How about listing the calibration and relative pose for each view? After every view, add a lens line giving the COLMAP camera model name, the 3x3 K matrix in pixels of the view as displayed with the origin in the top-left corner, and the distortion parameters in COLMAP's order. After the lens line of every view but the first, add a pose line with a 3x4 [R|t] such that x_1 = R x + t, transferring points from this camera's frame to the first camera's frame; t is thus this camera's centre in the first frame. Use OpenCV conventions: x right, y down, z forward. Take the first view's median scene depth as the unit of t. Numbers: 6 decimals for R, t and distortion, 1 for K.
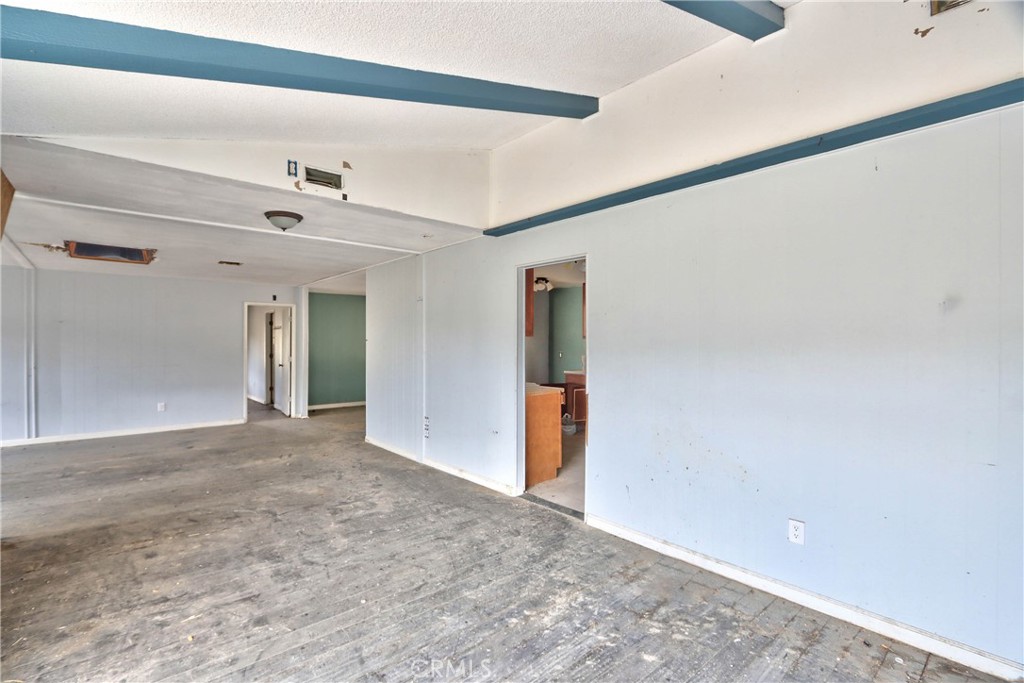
lens RADIAL K [[484.6, 0, 505.6], [0, 484.6, 342.1], [0, 0, 1]] dist [-0.017067, -0.000135]
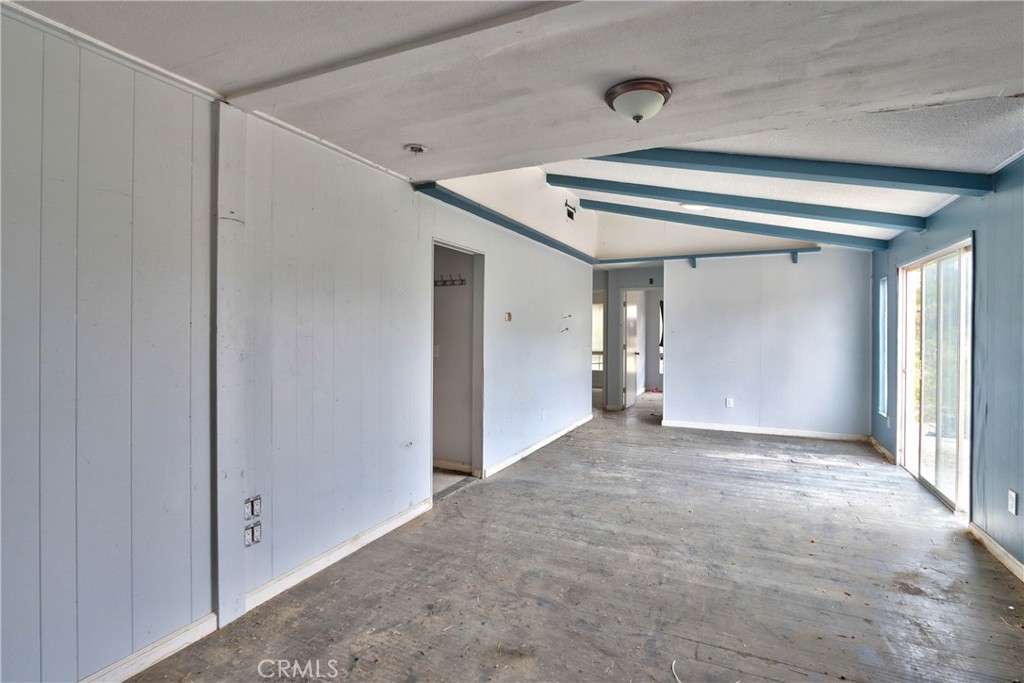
lens RADIAL K [[484.6, 0, 505.0], [0, 484.6, 336.7], [0, 0, 1]] dist [-0.017067, -0.000135]
pose [[-0.397111, -0.019311, 0.917567, -0.928685], [-0.011798, 0.999803, 0.015936, 0.006579], [-0.917695, -0.004497, -0.397261, 1.404697]]
